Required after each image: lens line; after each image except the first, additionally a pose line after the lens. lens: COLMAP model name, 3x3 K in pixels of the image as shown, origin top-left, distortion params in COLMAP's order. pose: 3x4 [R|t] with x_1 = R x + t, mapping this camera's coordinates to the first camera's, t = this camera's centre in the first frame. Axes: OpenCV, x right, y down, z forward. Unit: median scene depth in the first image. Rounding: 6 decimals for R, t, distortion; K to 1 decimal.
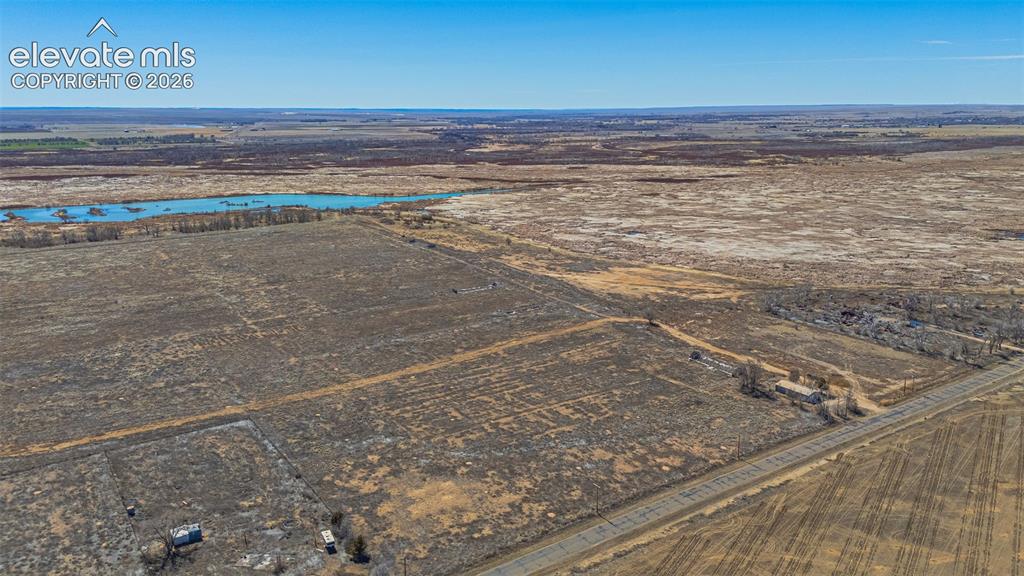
lens RADIAL K [[751.9, 0, 512.0], [0, 751.9, 288.0], [0, 0, 1]] dist [0.110095, -0.101854]
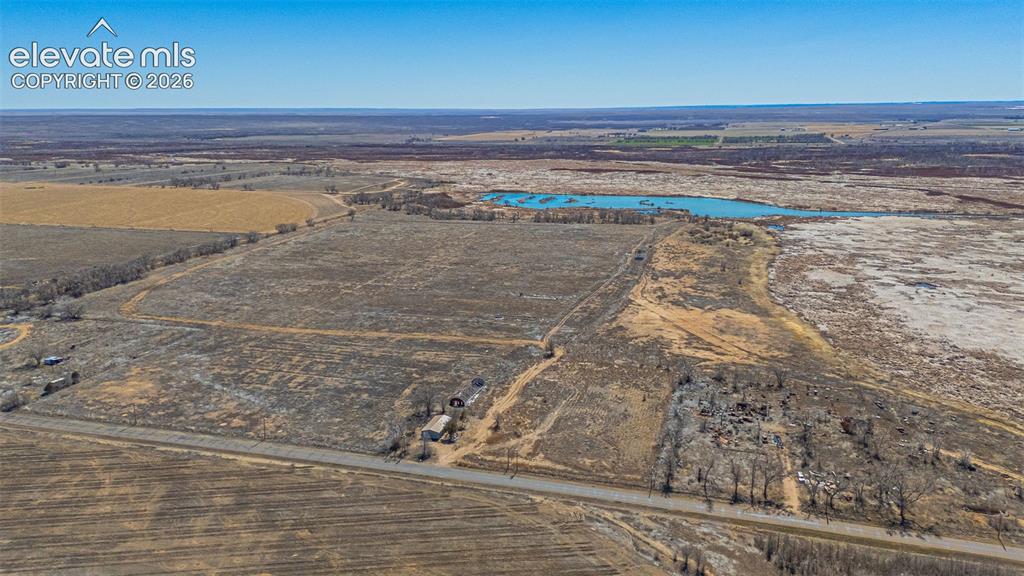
lens RADIAL K [[751.9, 0, 512.0], [0, 751.9, 288.0], [0, 0, 1]] dist [0.110095, -0.101854]
pose [[0.627136, 0.183362, -0.757020, 1.066236], [-0.177147, 0.980004, 0.090618, -0.149125], [0.758498, 0.077274, 0.647077, 0.392206]]
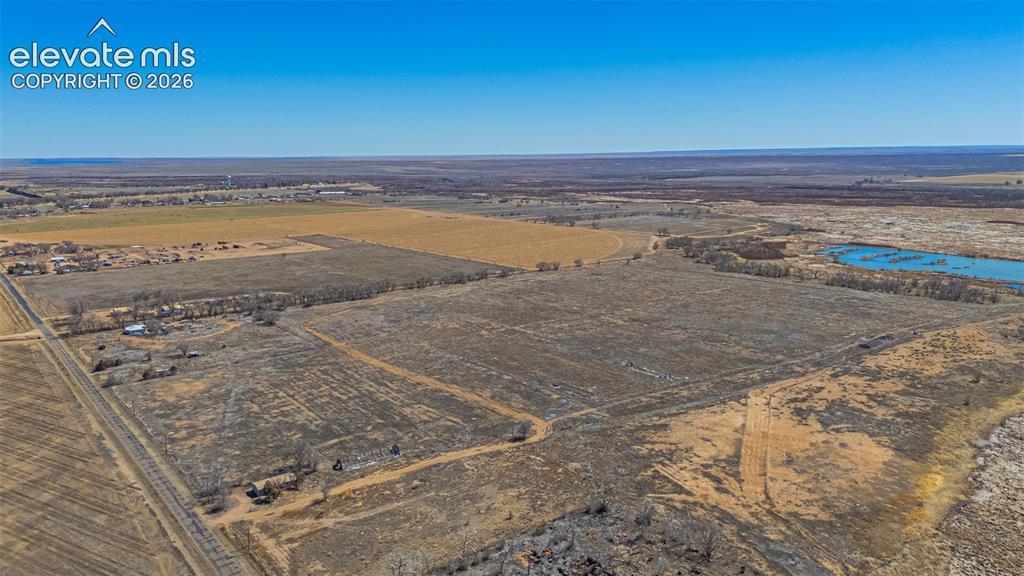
lens RADIAL K [[751.9, 0, 512.0], [0, 751.9, 288.0], [0, 0, 1]] dist [0.110095, -0.101854]
pose [[0.051327, 0.183188, -0.981737, 1.185714], [-0.221345, 0.960671, 0.167685, -0.306454], [0.973844, 0.208696, 0.089856, 1.054432]]
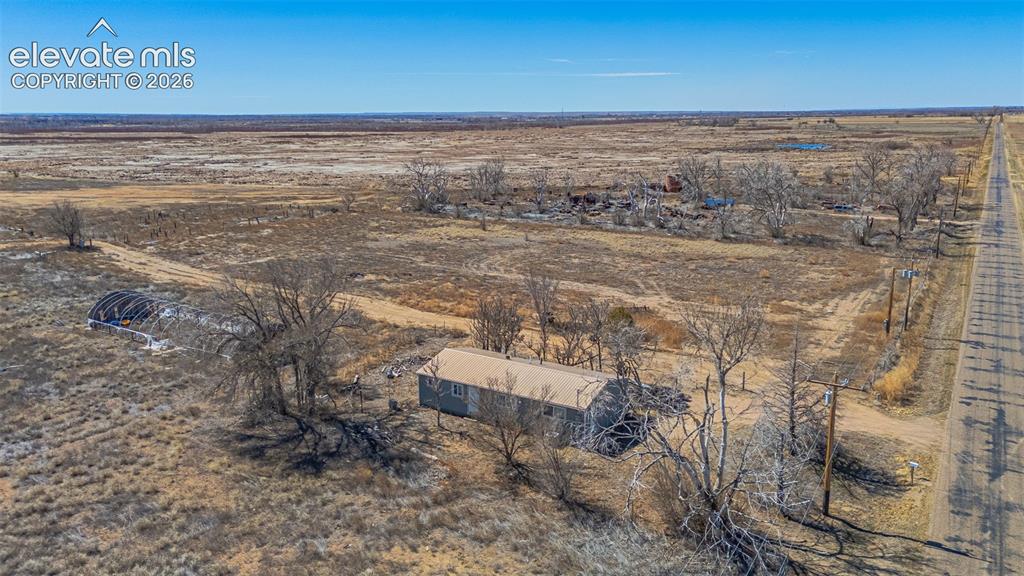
lens RADIAL K [[751.9, 0, 512.0], [0, 751.9, 288.0], [0, 0, 1]] dist [0.110095, -0.101854]
pose [[0.915324, -0.091678, 0.392143, 0.271458], [0.096010, 0.995343, 0.008595, 0.097017], [-0.391105, 0.029782, 0.919864, 0.748389]]
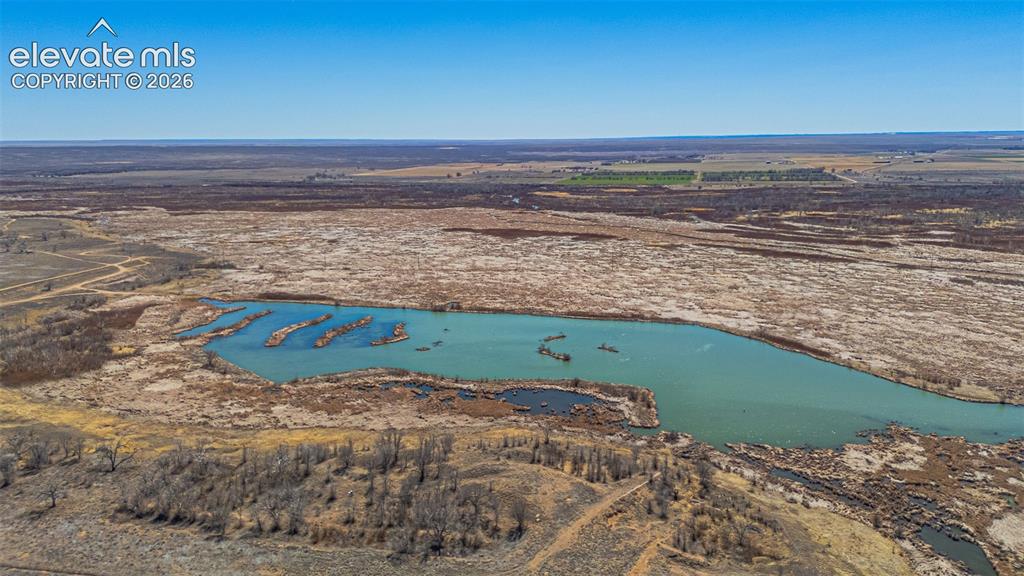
lens RADIAL K [[751.9, 0, 512.0], [0, 751.9, 288.0], [0, 0, 1]] dist [0.110095, -0.101854]
pose [[0.651120, 0.149367, -0.744132, -0.096509], [-0.171326, 0.984063, 0.047616, -0.469321], [0.739385, 0.096486, 0.666333, 1.864458]]
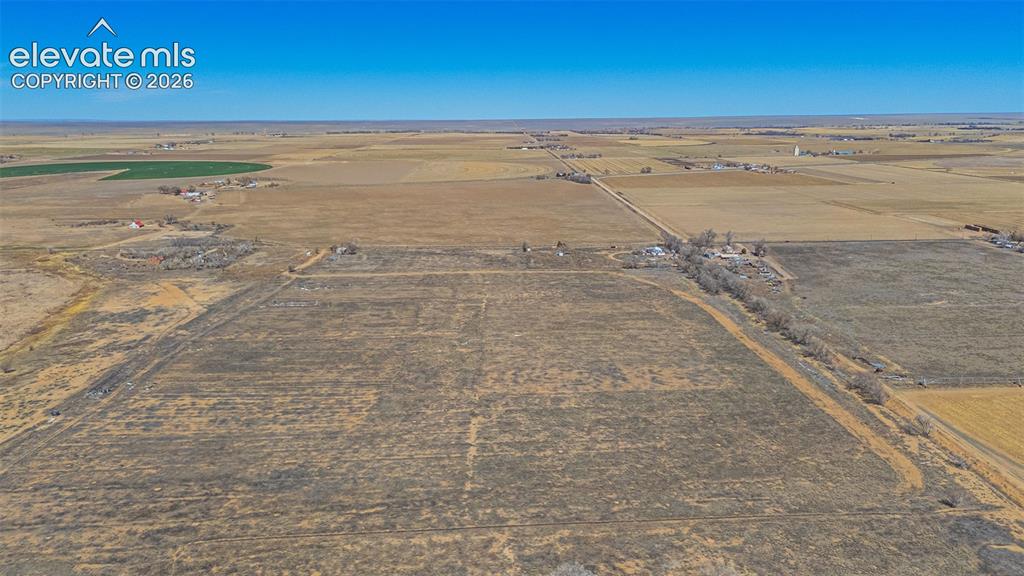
lens RADIAL K [[751.9, 0, 512.0], [0, 751.9, 288.0], [0, 0, 1]] dist [0.110095, -0.101854]
pose [[-0.829816, -0.106864, 0.547709, -1.373970], [0.144755, 0.906675, 0.396215, -0.617050], [-0.538936, 0.408069, -0.736904, 2.390795]]
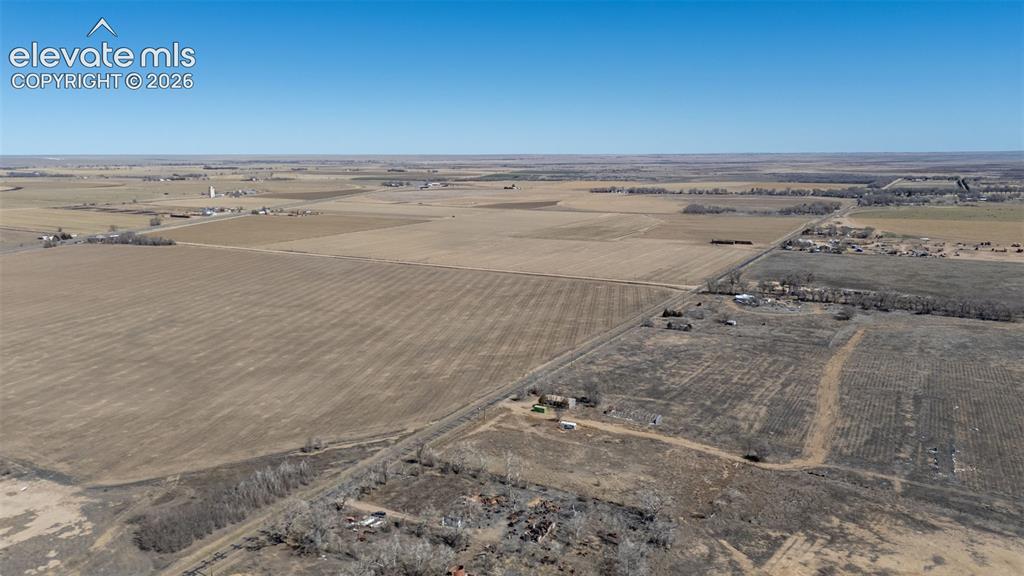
lens RADIAL K [[751.9, 0, 512.0], [0, 751.9, 288.0], [0, 0, 1]] dist [0.110095, -0.101854]
pose [[-0.903353, 0.088208, -0.419729, 0.881172], [-0.087495, 0.920144, 0.381681, -0.477211], [0.419879, 0.381517, -0.823497, 1.775734]]
